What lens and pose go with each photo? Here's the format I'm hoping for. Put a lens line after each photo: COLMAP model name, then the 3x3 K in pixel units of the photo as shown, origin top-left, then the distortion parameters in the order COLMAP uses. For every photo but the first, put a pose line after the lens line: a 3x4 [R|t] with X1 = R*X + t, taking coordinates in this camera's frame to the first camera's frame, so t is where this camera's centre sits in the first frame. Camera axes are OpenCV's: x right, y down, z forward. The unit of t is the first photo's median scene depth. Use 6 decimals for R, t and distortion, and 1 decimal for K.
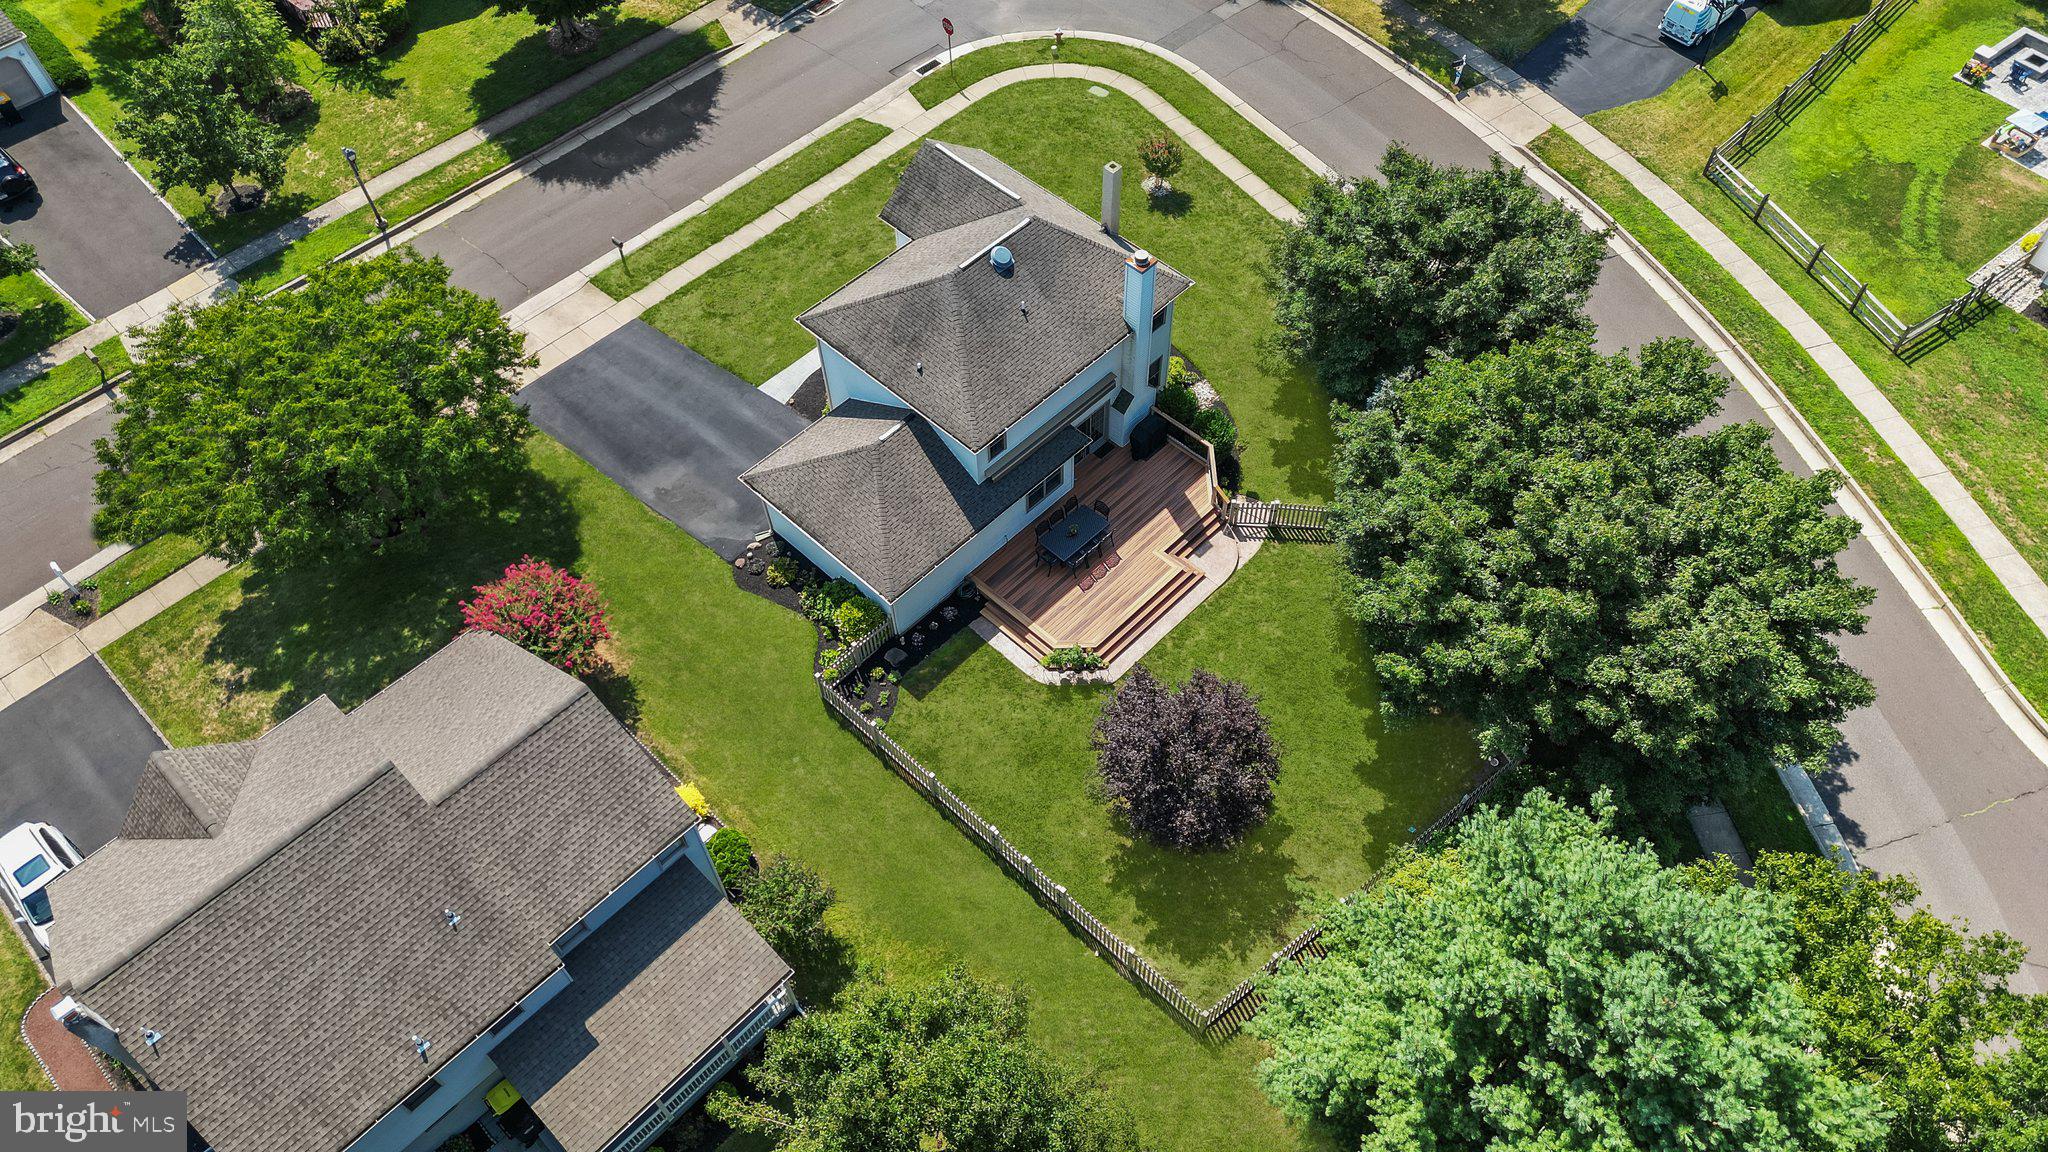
lens RADIAL K [[1430.6, 0, 1029.1], [0, 1430.6, 564.1], [0, 0, 1]] dist [0.093746, -0.110778]
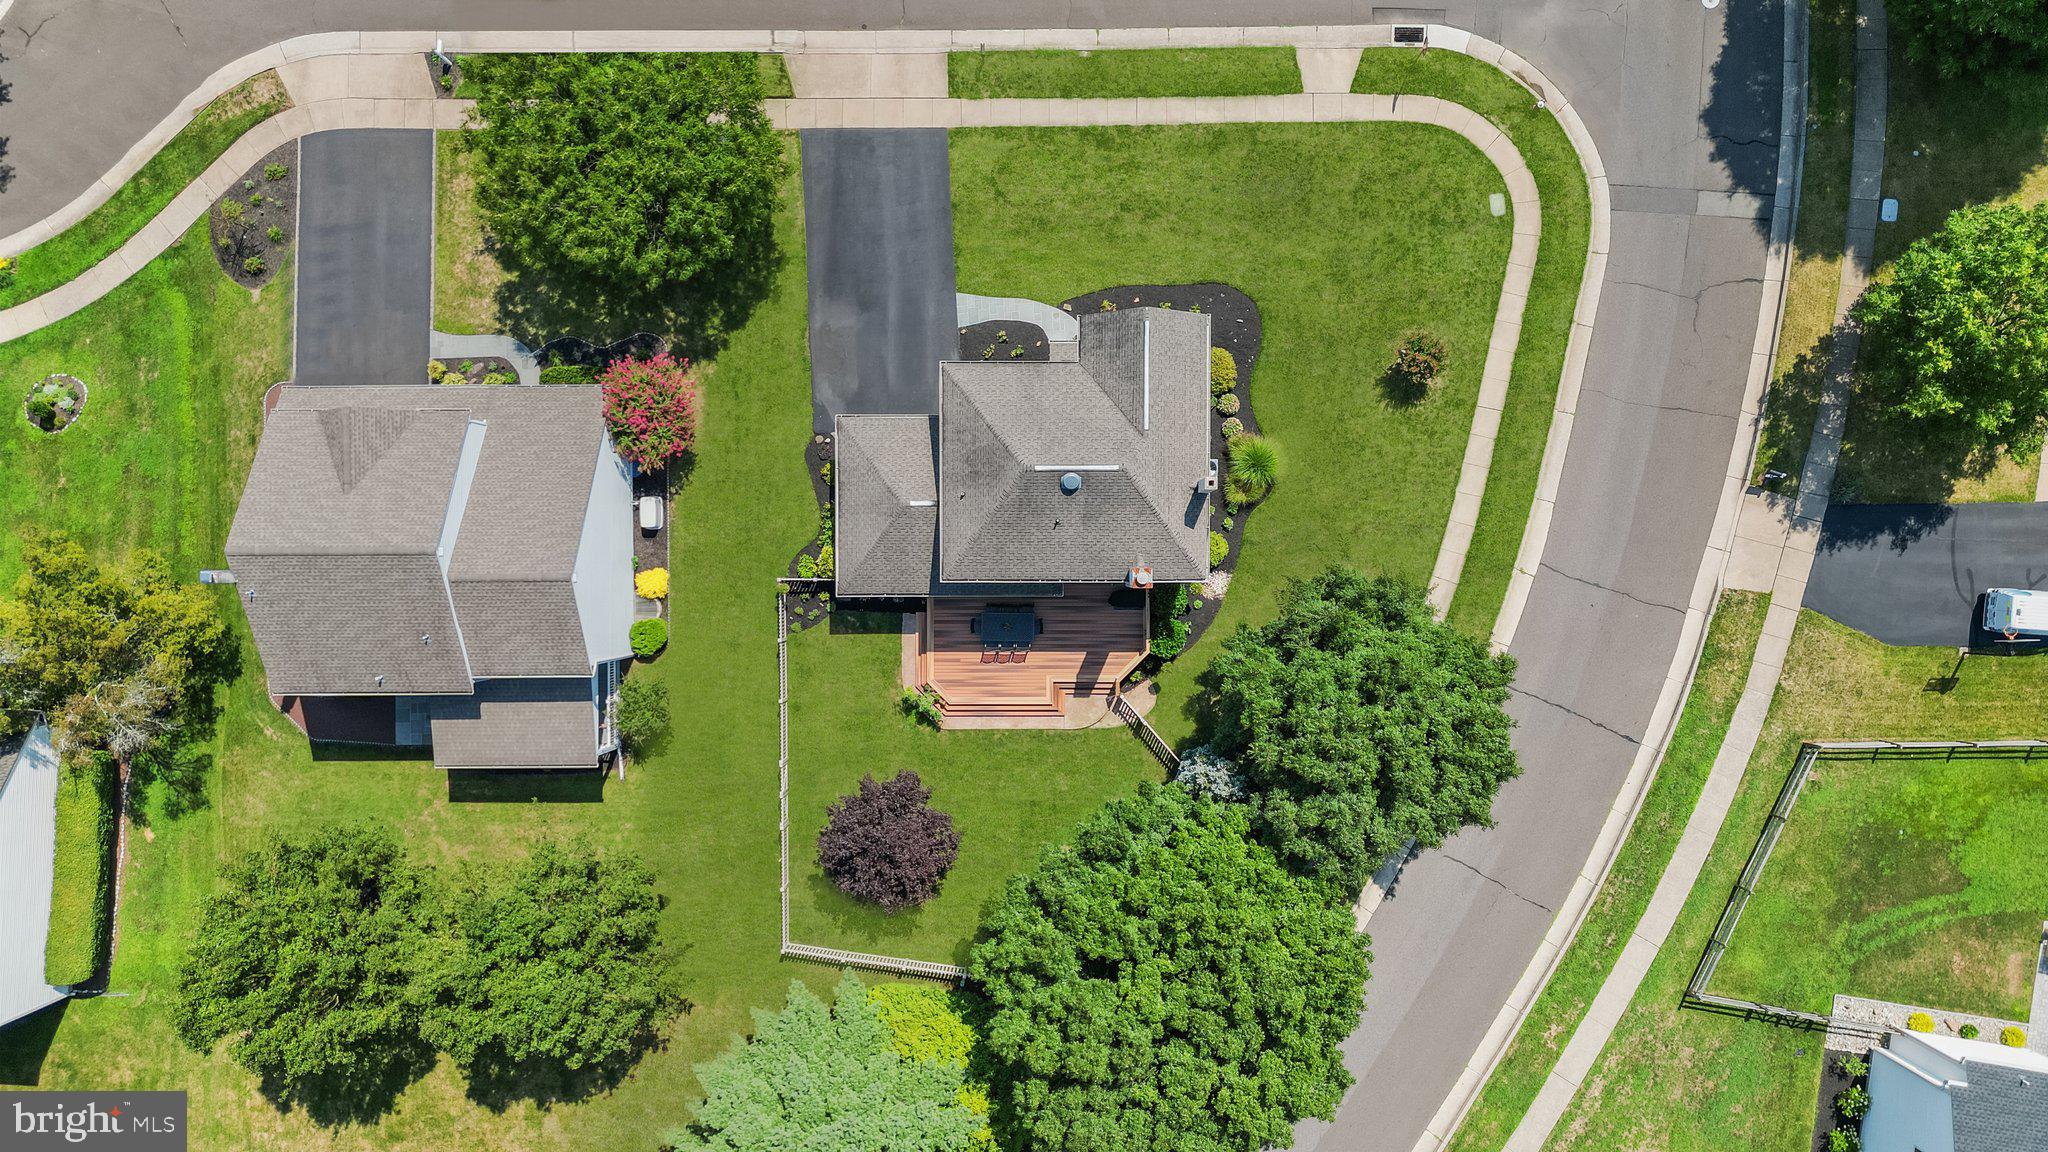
lens RADIAL K [[1430.6, 0, 1029.1], [0, 1430.6, 564.1], [0, 0, 1]] dist [0.093746, -0.110778]
pose [[0.696663, 0.717377, 0.005648, -0.001552], [-0.574960, 0.553616, 0.602437, -0.795768], [0.429048, -0.422943, 0.798146, 0.030691]]
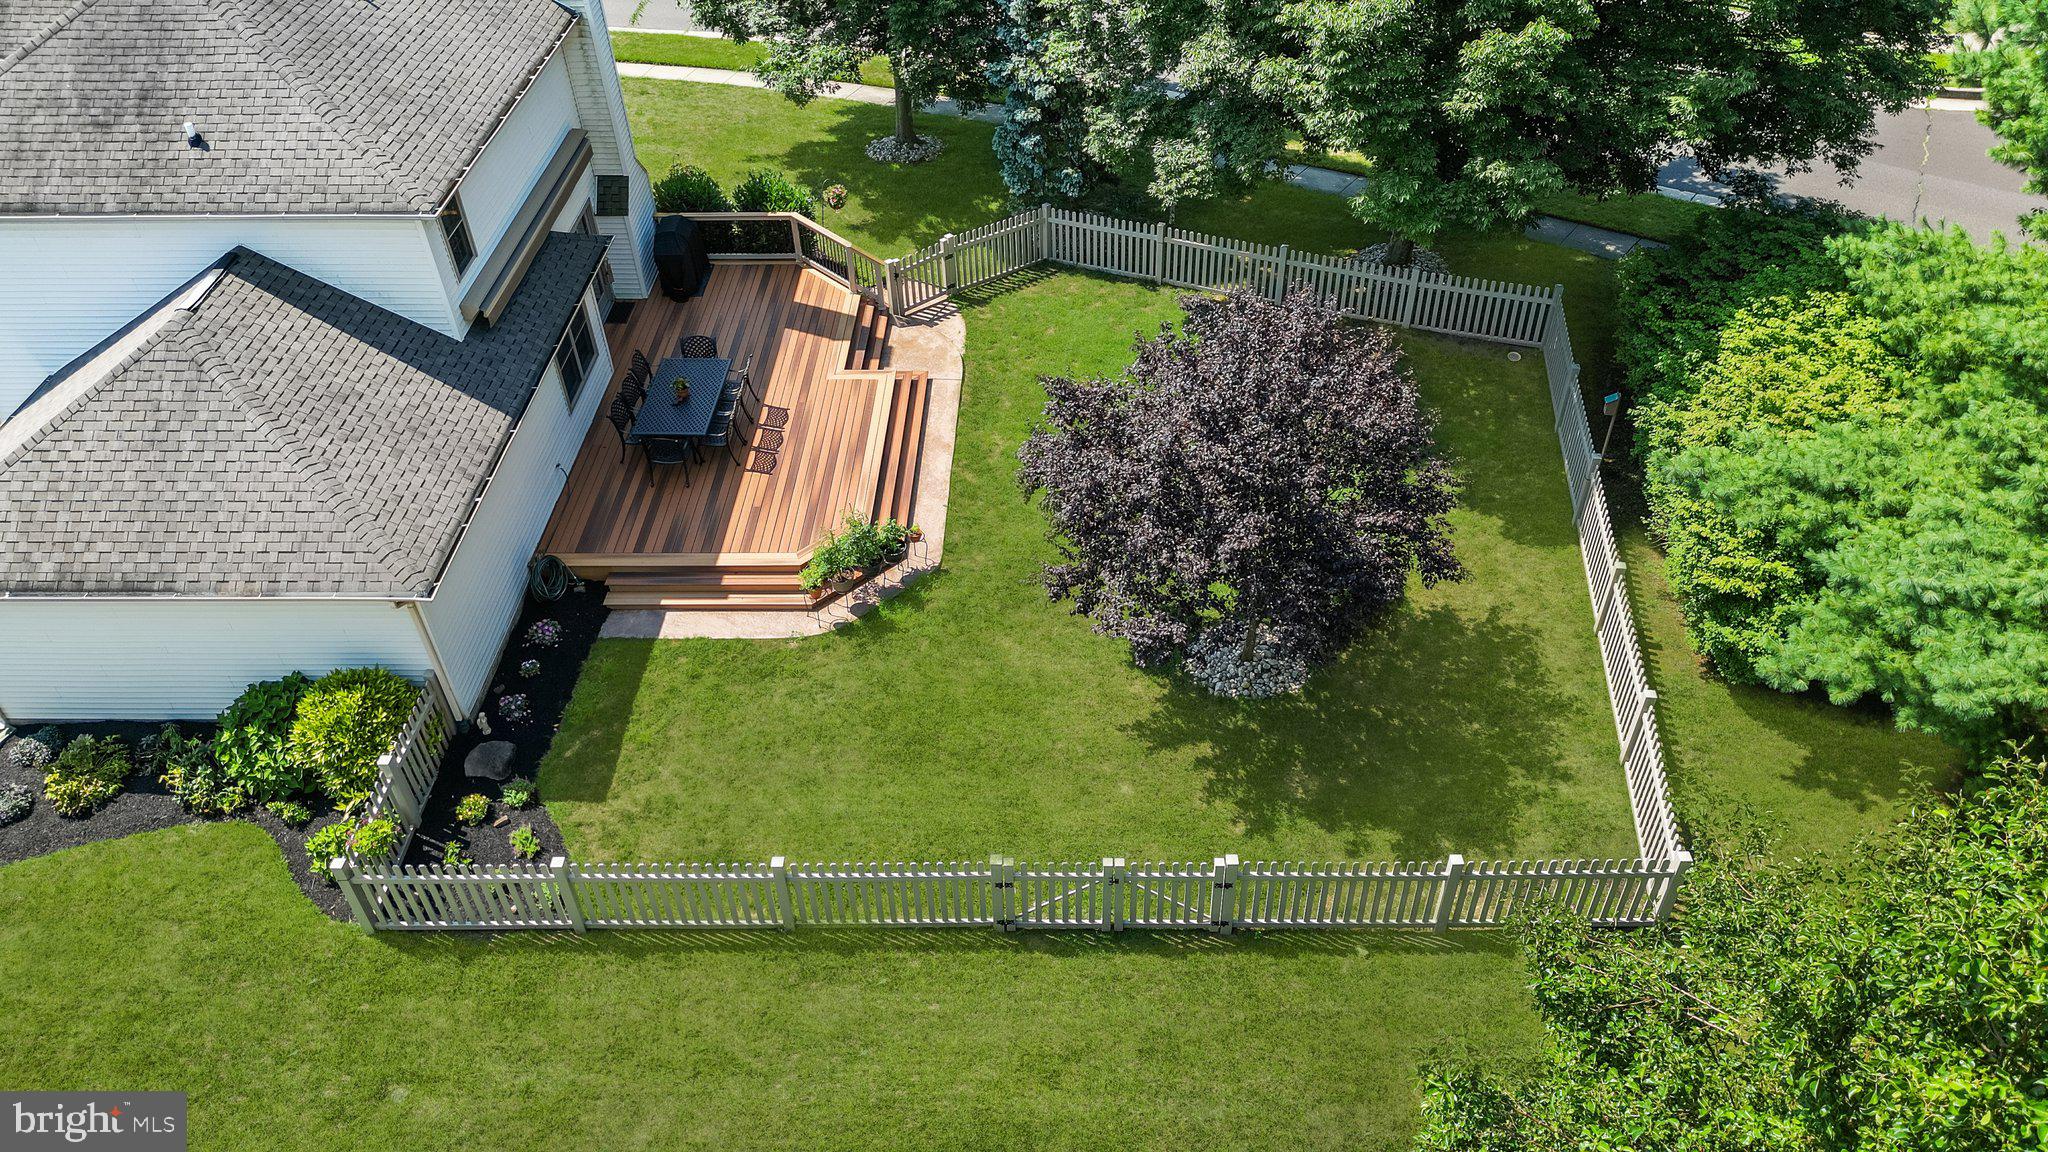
lens RADIAL K [[1430.6, 0, 1029.1], [0, 1430.6, 564.1], [0, 0, 1]] dist [0.093746, -0.110778]
pose [[0.734341, -0.442911, 0.514366, -0.159350], [0.555117, 0.827957, -0.079581, 0.129615], [-0.390625, 0.343972, 0.853870, 0.529904]]
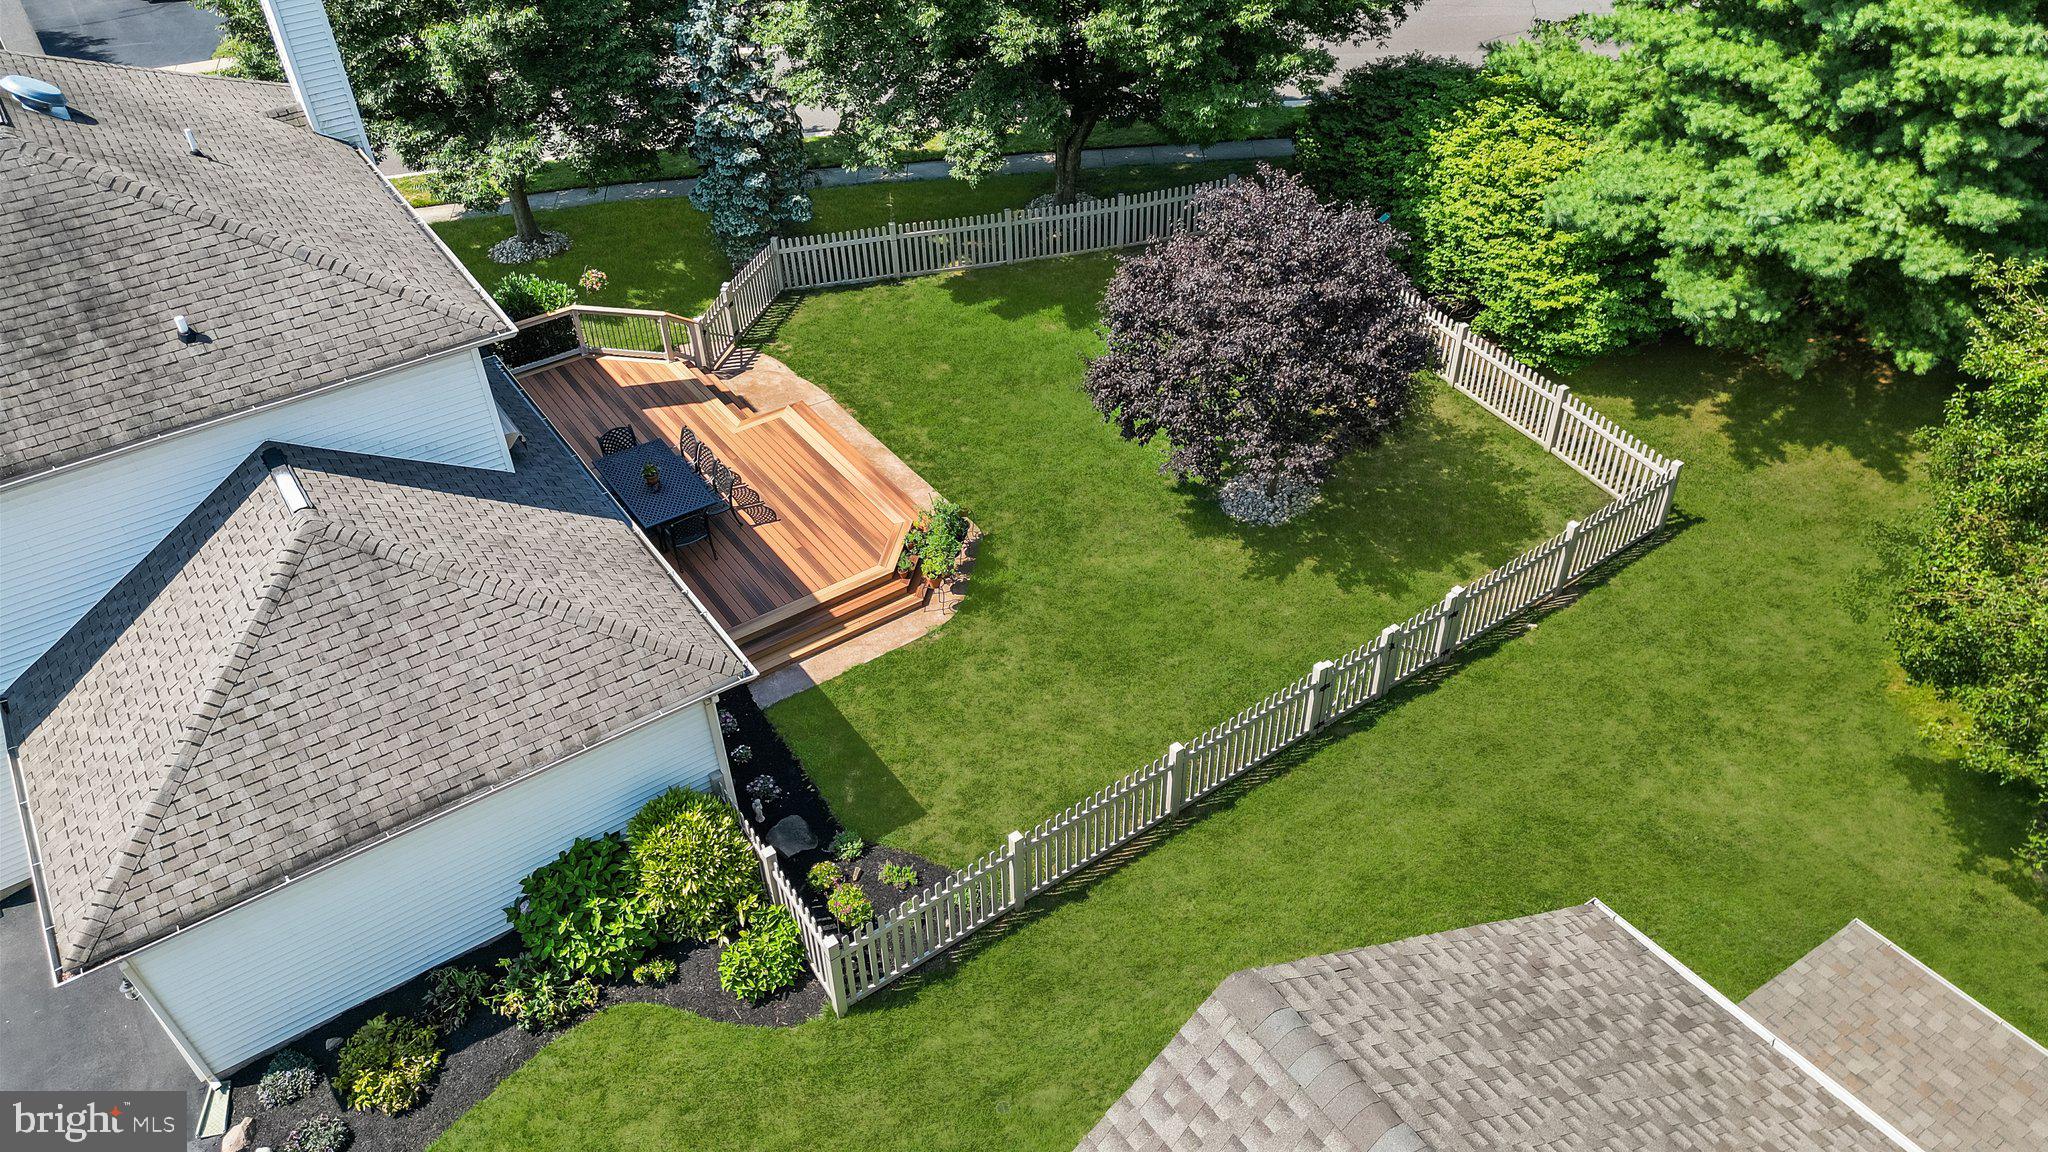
lens RADIAL K [[1430.6, 0, 1029.1], [0, 1430.6, 564.1], [0, 0, 1]] dist [0.093746, -0.110778]
pose [[0.189598, -0.602327, 0.775406, -0.328747], [0.805393, 0.547111, 0.228059, -0.015239], [-0.561600, 0.581268, 0.588841, 0.640621]]
